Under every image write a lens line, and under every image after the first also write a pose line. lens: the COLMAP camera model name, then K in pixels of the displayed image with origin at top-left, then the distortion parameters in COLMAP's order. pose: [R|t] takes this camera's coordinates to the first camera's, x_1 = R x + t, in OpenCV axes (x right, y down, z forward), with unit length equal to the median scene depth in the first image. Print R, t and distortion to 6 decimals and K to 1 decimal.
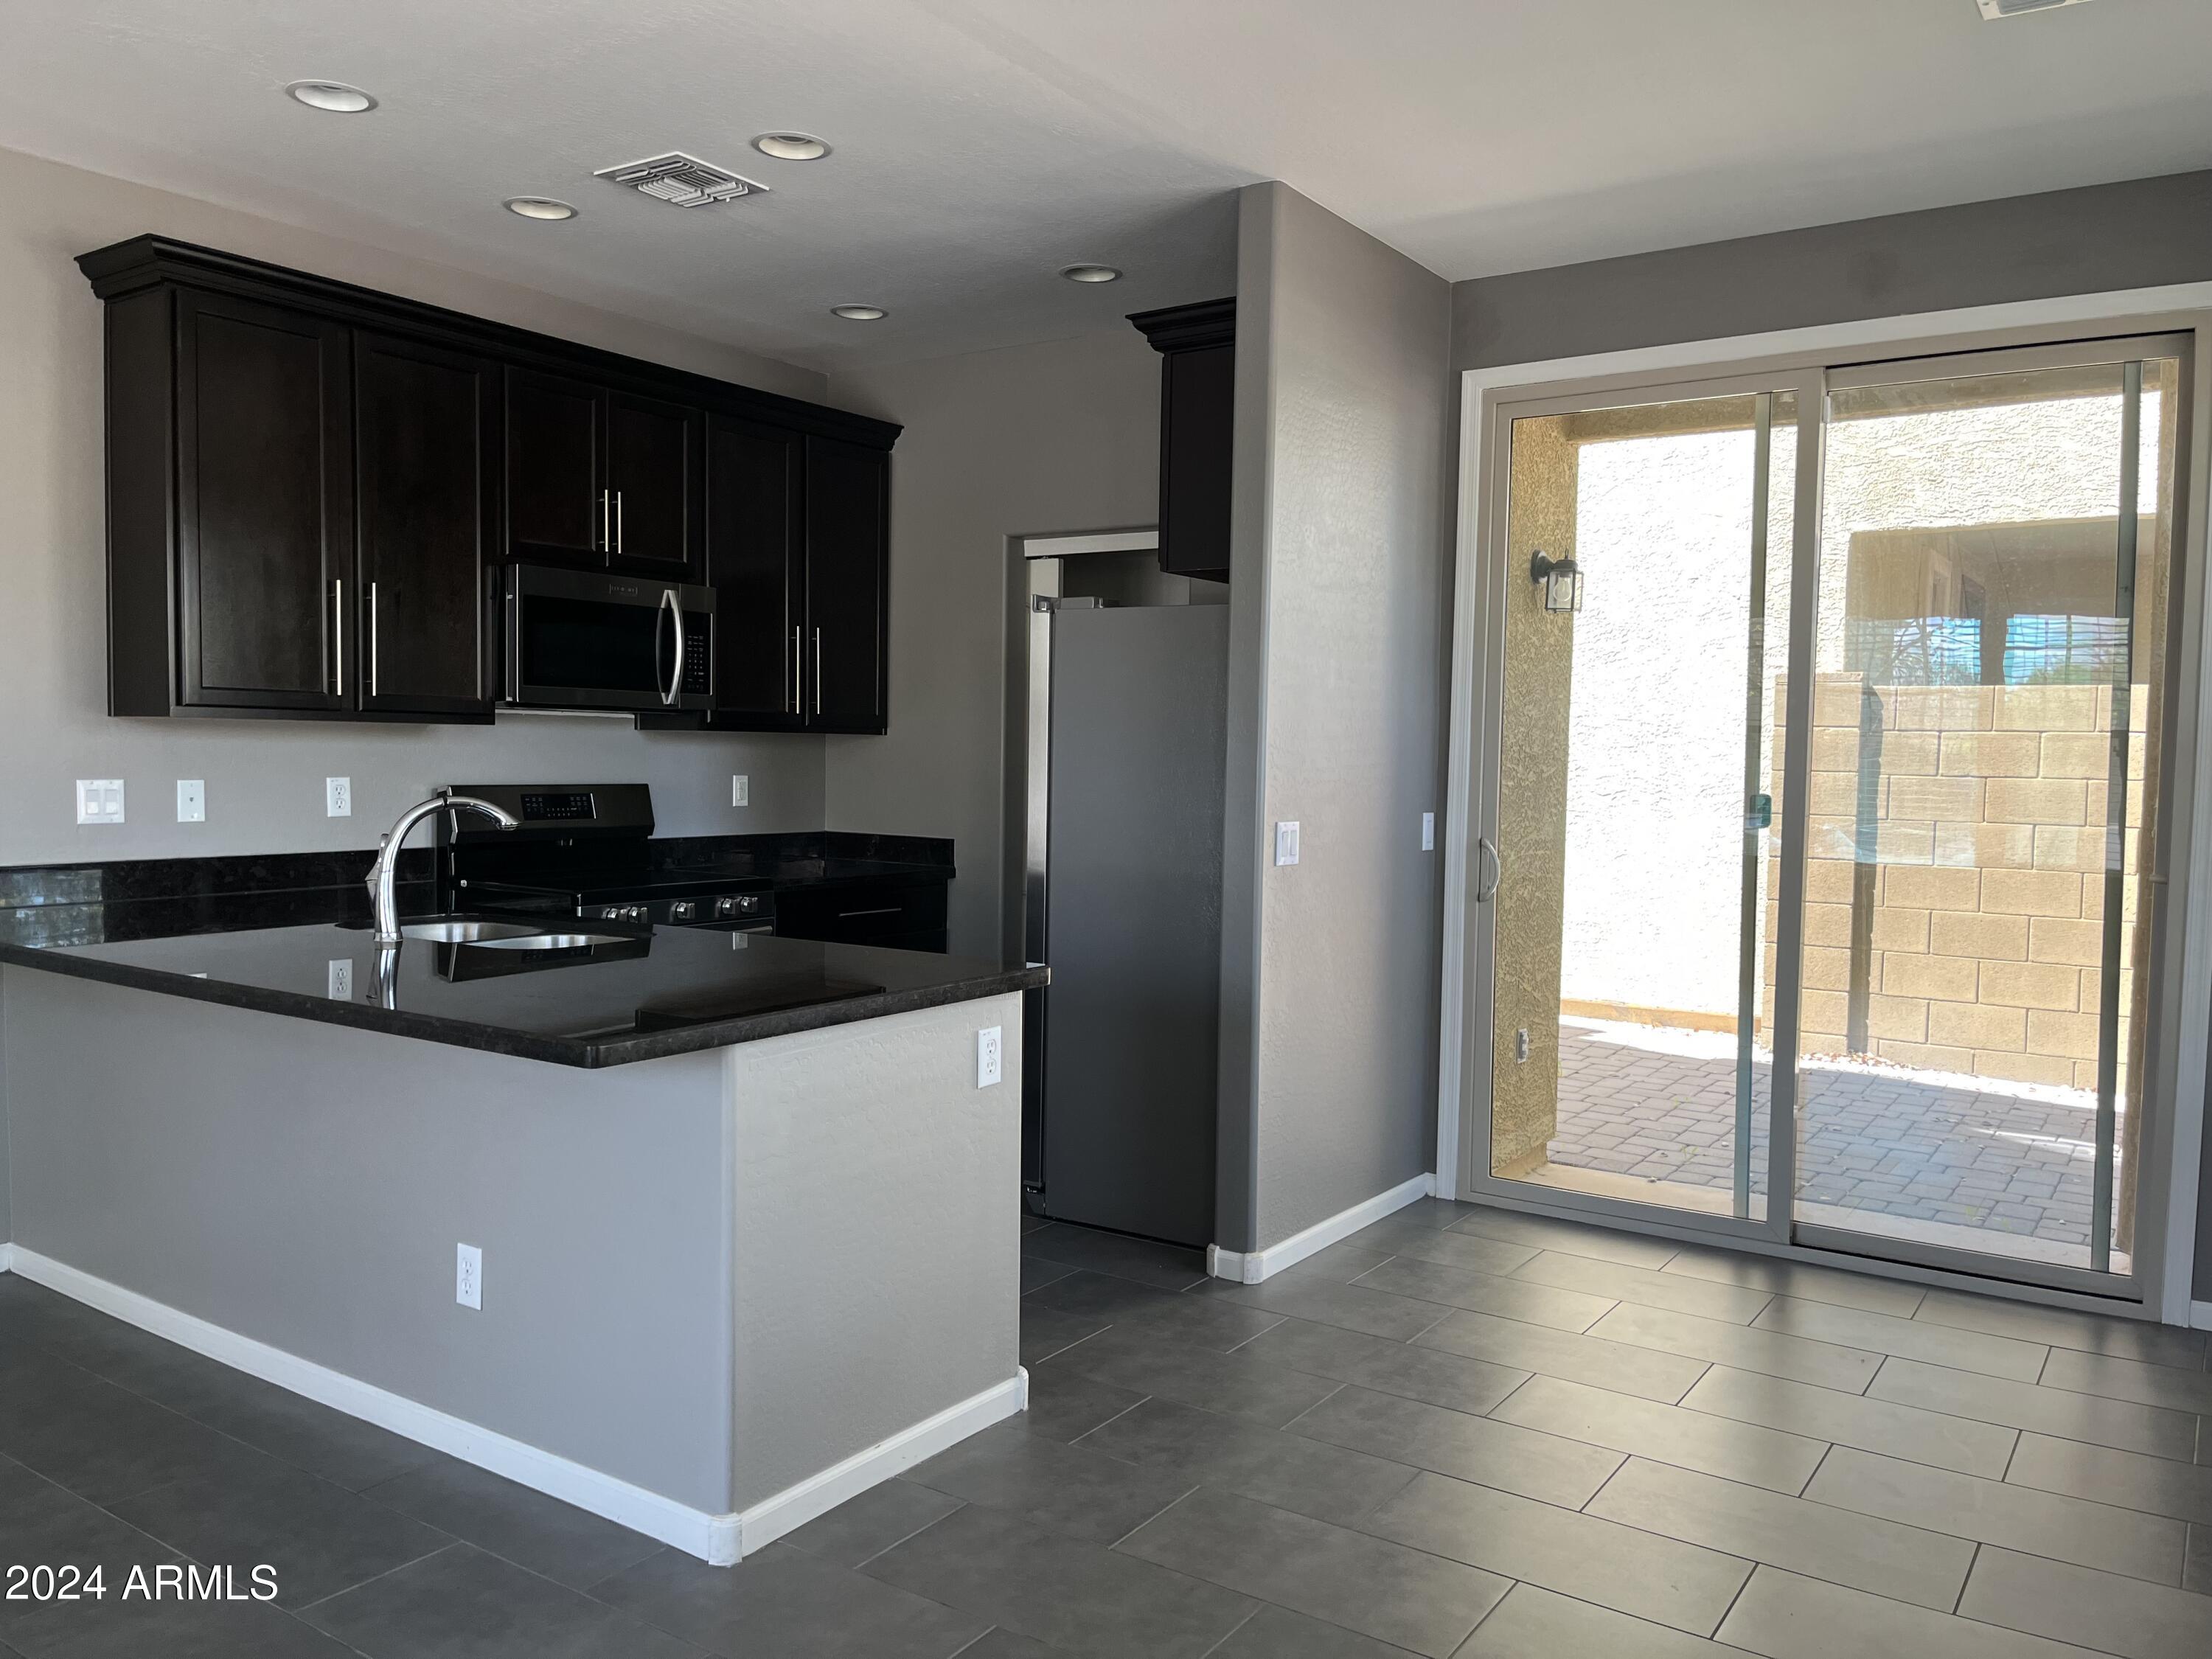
lens RADIAL K [[1678.5, 0, 1106.0], [0, 1678.5, 829.5], [0, 0, 1]] dist [-0.001844, -0.002086]
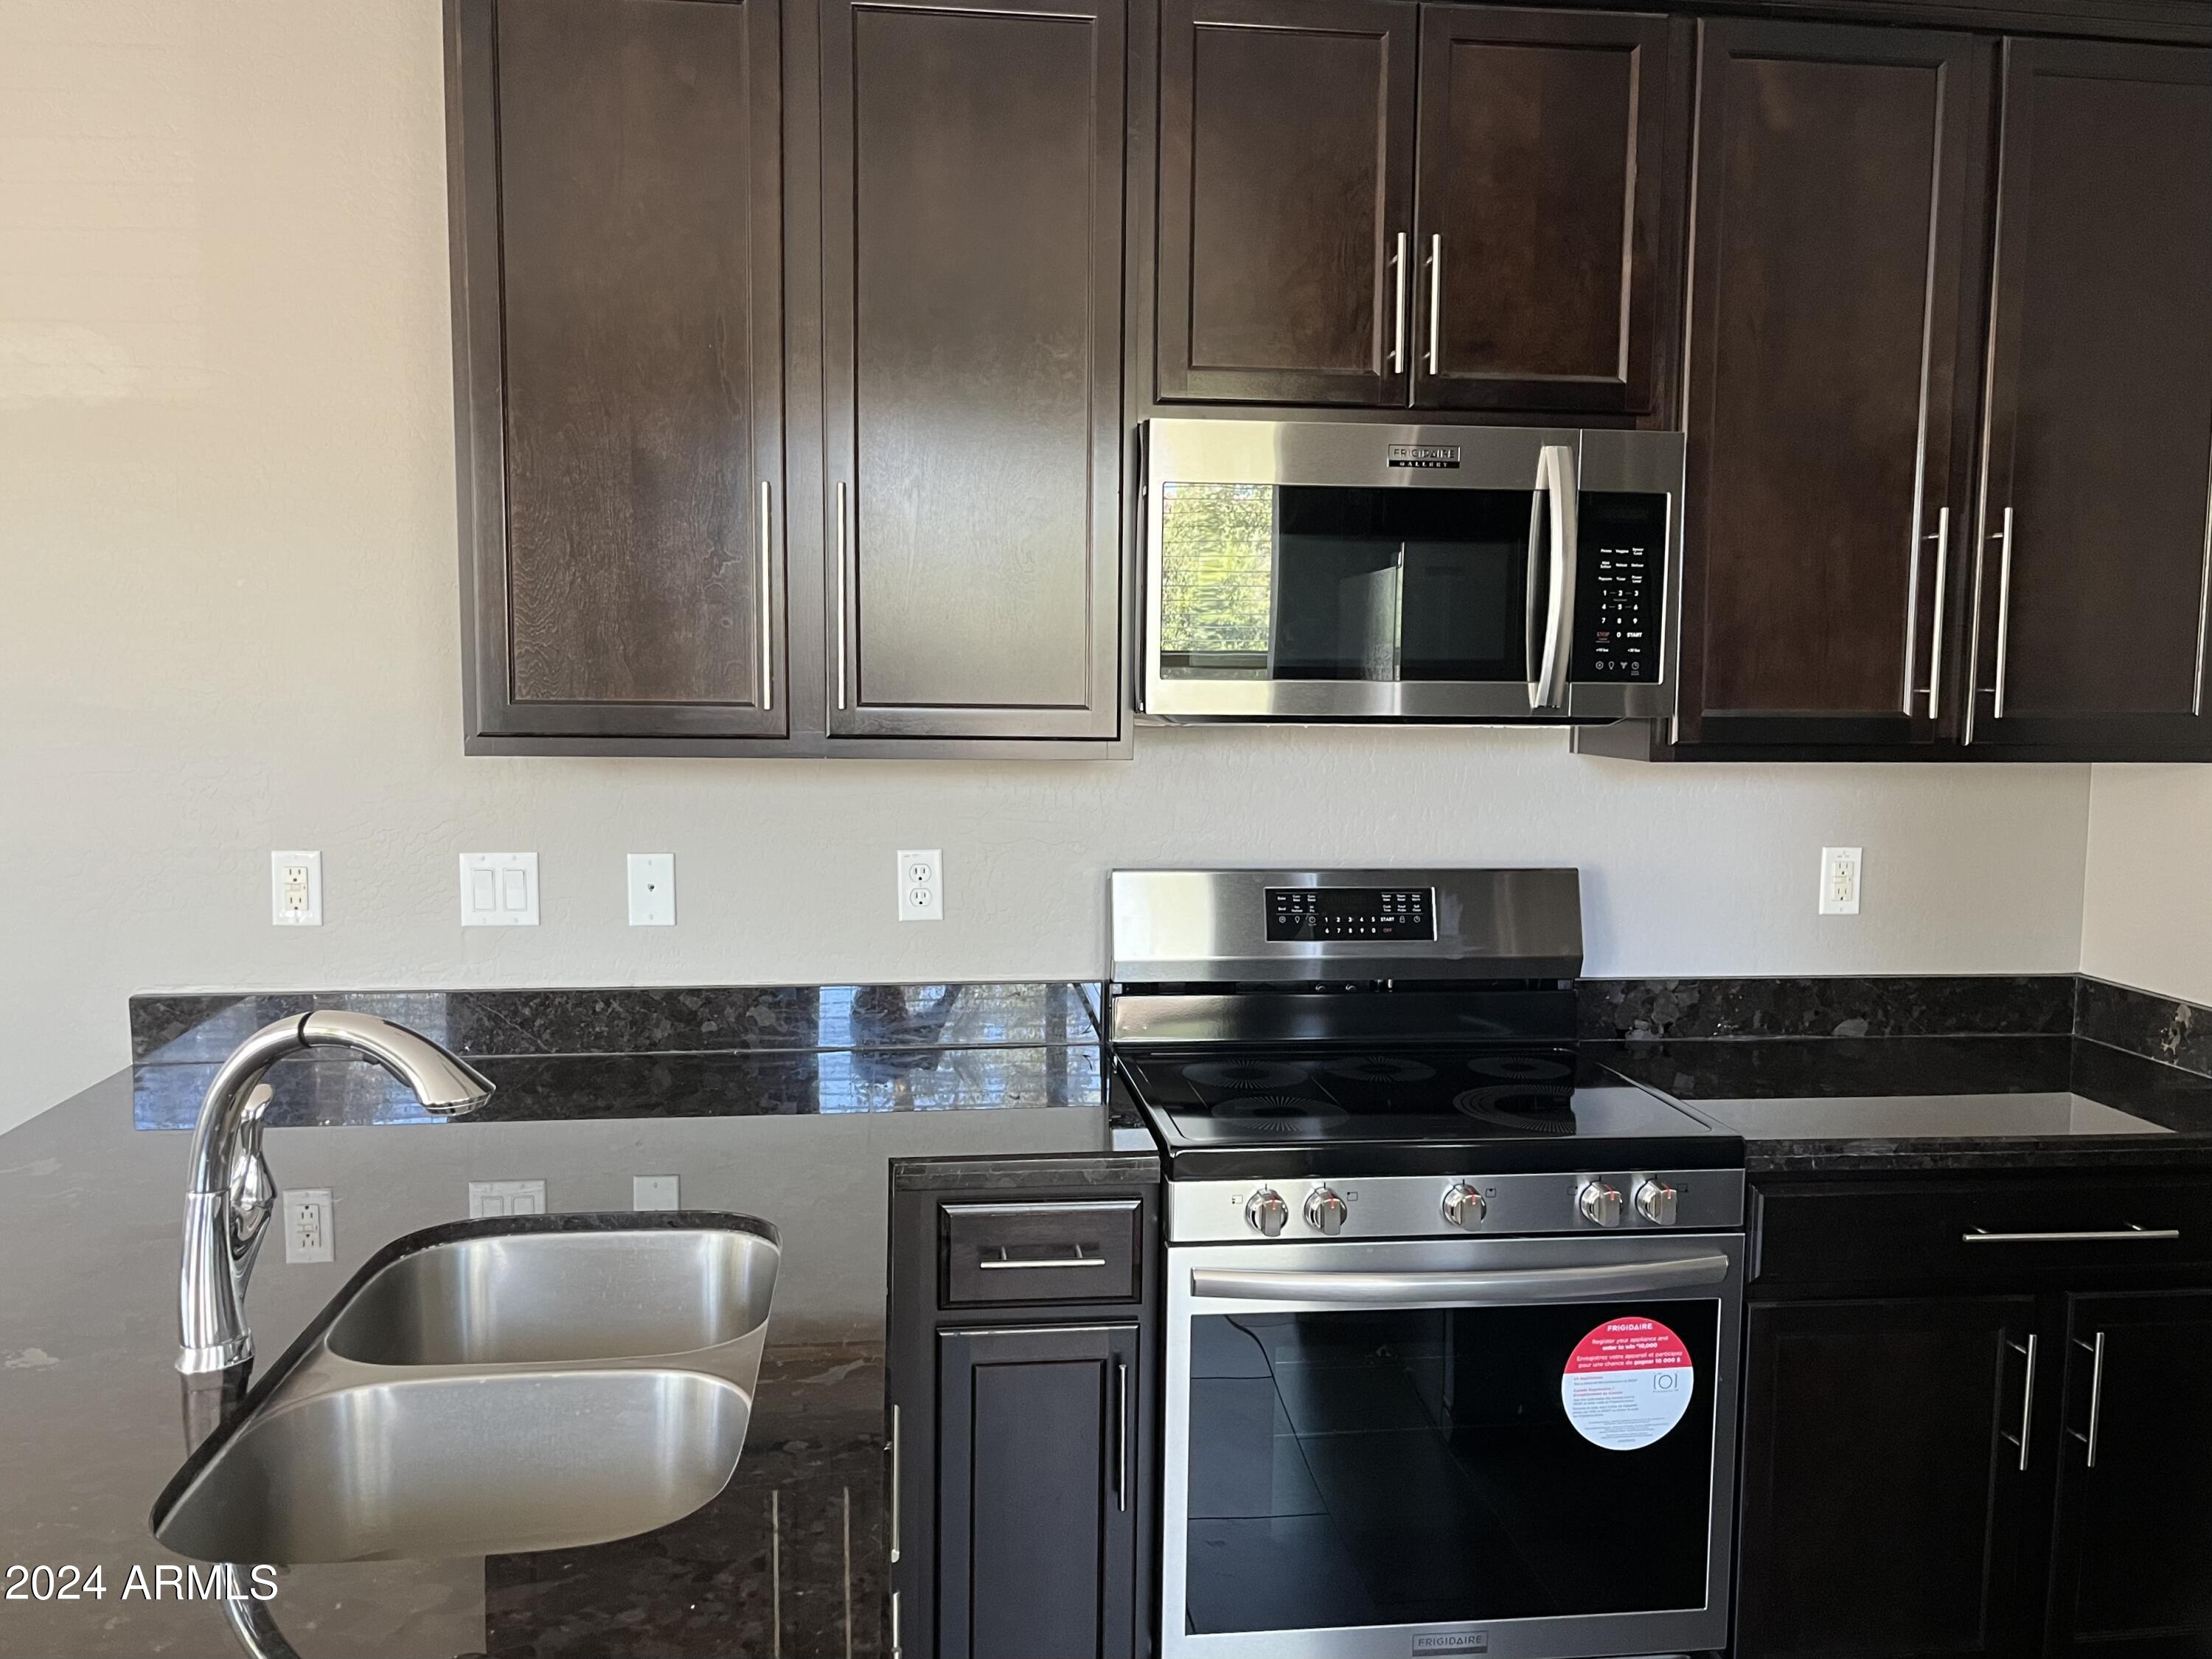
lens RADIAL K [[1811.0, 0, 1106.0], [0, 1811.0, 829.5], [0, 0, 1]] dist [-0.002103, -0.001062]
pose [[0.663295, 0.052178, -0.746537, 0.022230], [-0.032624, 0.998634, 0.040811, -0.063213], [0.747646, -0.002715, 0.664091, 0.650560]]
